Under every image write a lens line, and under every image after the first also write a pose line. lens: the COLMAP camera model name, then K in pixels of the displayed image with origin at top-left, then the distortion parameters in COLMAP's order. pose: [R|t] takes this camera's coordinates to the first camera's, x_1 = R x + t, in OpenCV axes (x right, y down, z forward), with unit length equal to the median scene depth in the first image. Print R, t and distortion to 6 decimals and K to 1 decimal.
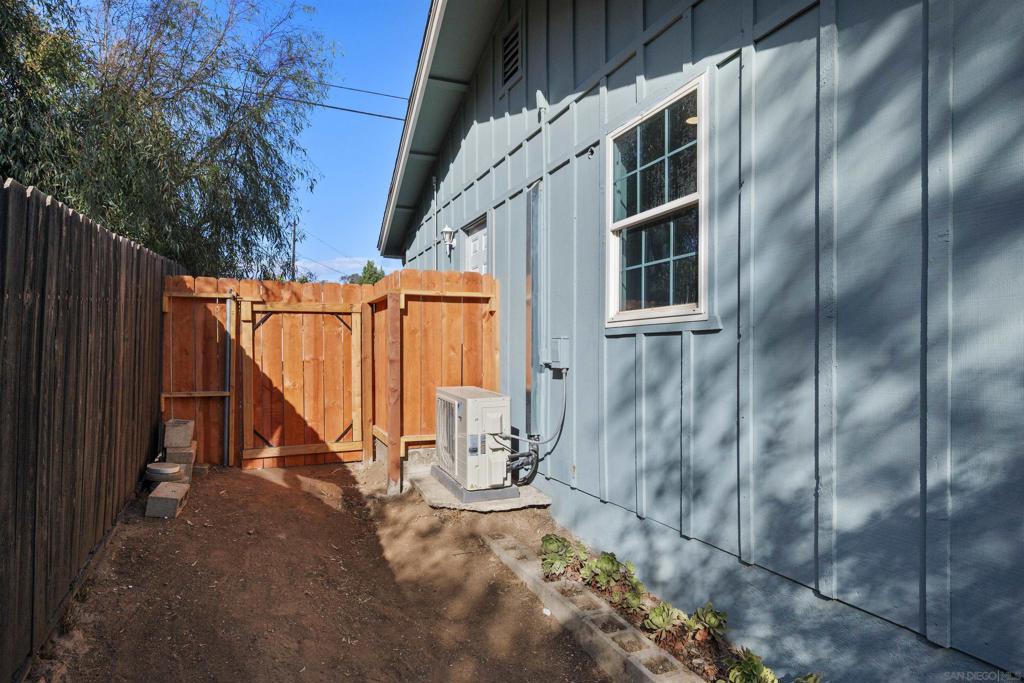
lens RADIAL K [[584.1, 0, 512.0], [0, 584.1, 341.5], [0, 0, 1]] dist [0.001675, 0.000518]
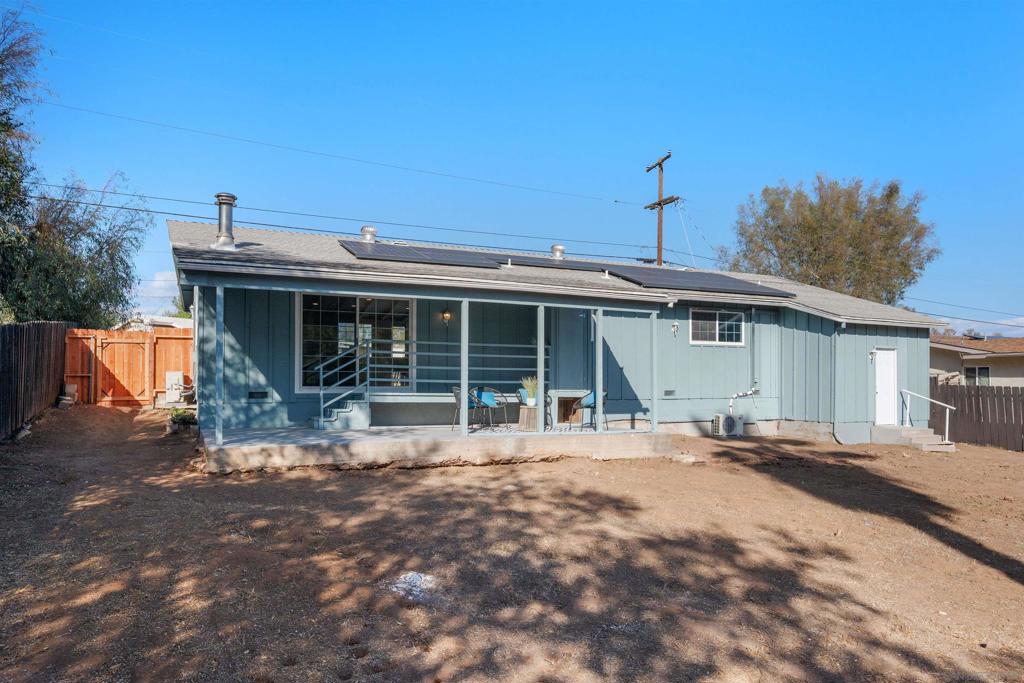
lens RADIAL K [[673.7, 0, 512.0], [0, 673.7, 341.5], [0, 0, 1]] dist [0.001230, -0.001387]
pose [[0.999256, 0.000876, 0.038564, 1.231905], [0.000422, 0.999434, -0.033629, 0.043320], [-0.038572, 0.033620, 0.998690, -2.006013]]
